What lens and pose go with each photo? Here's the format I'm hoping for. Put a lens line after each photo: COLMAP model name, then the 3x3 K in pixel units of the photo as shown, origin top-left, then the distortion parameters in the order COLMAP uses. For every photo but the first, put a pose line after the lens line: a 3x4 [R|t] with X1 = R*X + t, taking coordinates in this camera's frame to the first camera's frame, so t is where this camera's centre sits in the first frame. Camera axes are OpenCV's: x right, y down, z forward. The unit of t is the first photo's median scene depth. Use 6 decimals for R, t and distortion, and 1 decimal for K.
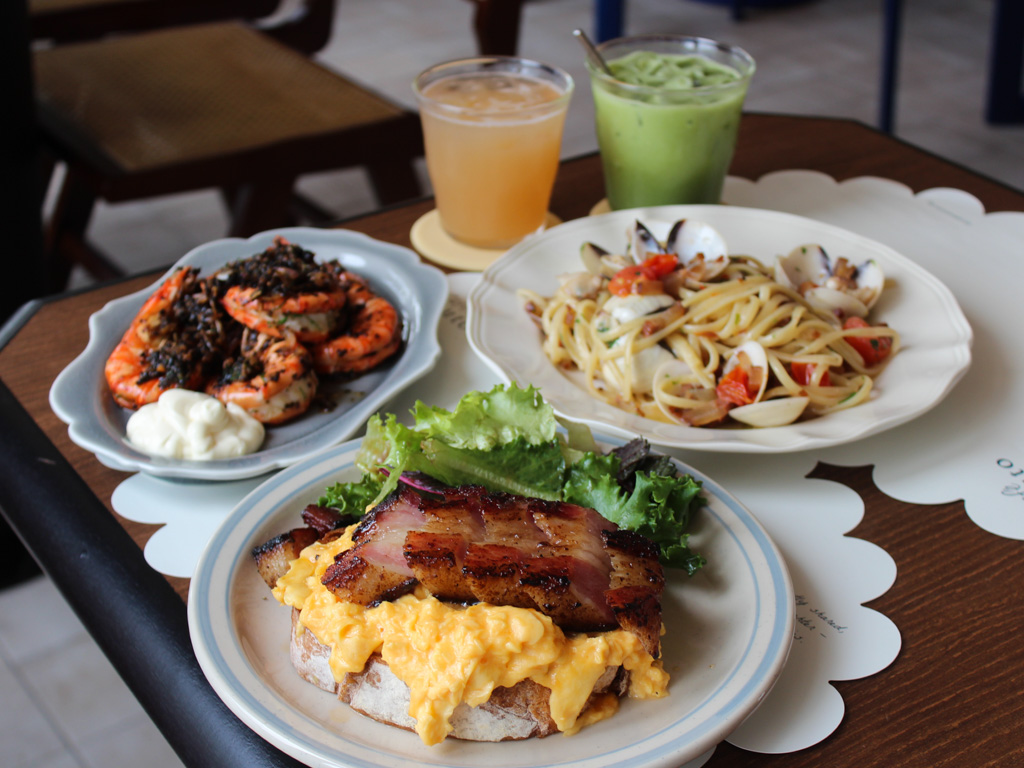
lens RADIAL K [[1554.0, 0, 511.8], [0, 1554.0, 384.4], [0, 0, 1]] dist [-0.016286, 0.000000]
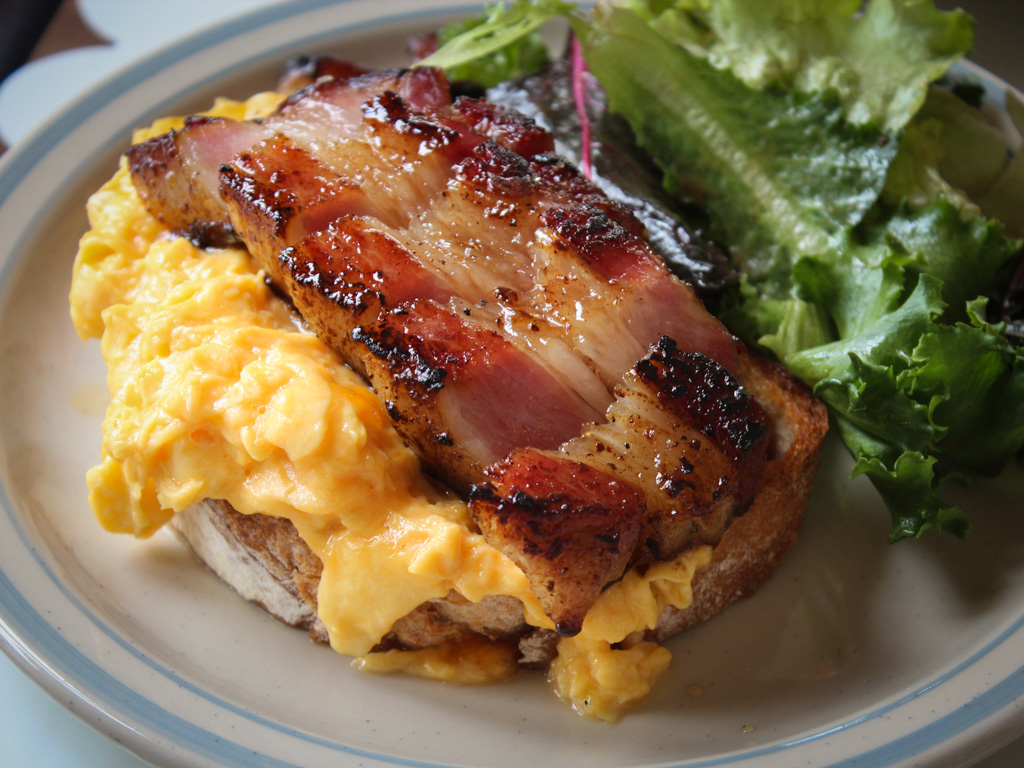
lens RADIAL K [[2475.4, 0, 512.0], [0, 2475.4, 383.9], [0, 0, 1]] dist [-0.065022, 0.000000]
pose [[0.696137, 0.489800, -0.524871, 0.420043], [-0.347115, 0.869610, 0.351125, -0.131639], [0.628414, -0.062240, 0.775385, 0.440453]]
